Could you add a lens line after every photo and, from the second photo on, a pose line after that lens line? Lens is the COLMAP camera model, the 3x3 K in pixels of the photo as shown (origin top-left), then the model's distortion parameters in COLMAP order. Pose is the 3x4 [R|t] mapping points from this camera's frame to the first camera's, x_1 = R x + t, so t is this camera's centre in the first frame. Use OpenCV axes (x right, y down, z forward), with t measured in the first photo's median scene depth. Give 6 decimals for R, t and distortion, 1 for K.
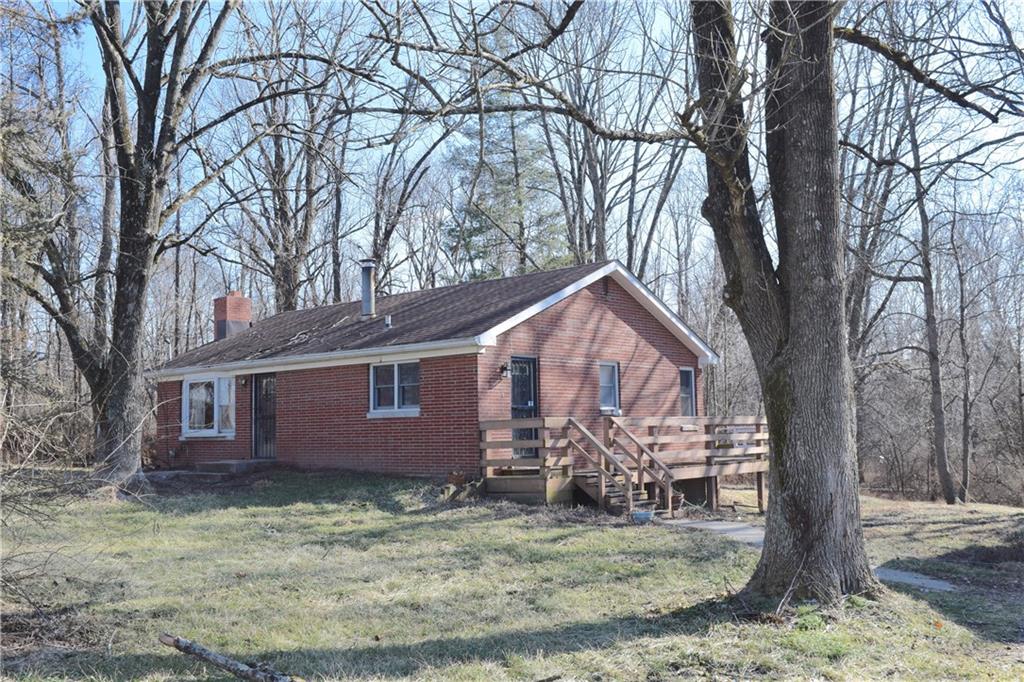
lens RADIAL K [[995.6, 0, 512.0], [0, 995.6, 341.0], [0, 0, 1]] dist [-0.071475, -0.002494]
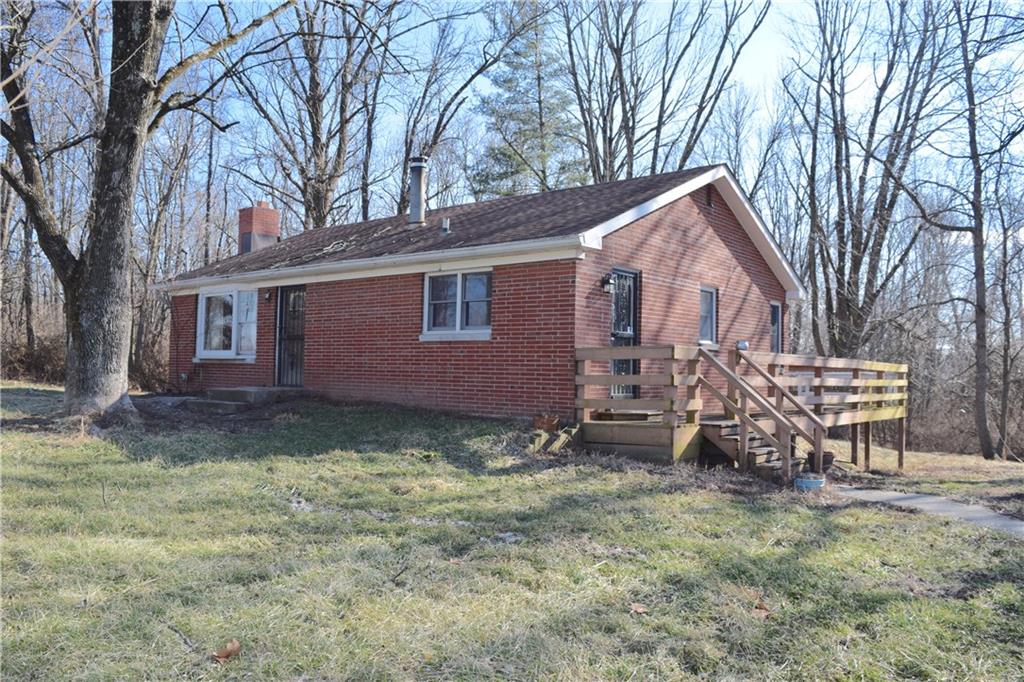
lens RADIAL K [[826.4, 0, 512.0], [0, 826.4, 341.0], [0, 0, 1]] dist [-0.090374, 0.011847]
pose [[0.999018, 0.040185, 0.018662, -0.079330], [-0.041099, 0.997830, 0.051440, 0.038302], [-0.016554, -0.052157, 0.998502, 0.317708]]
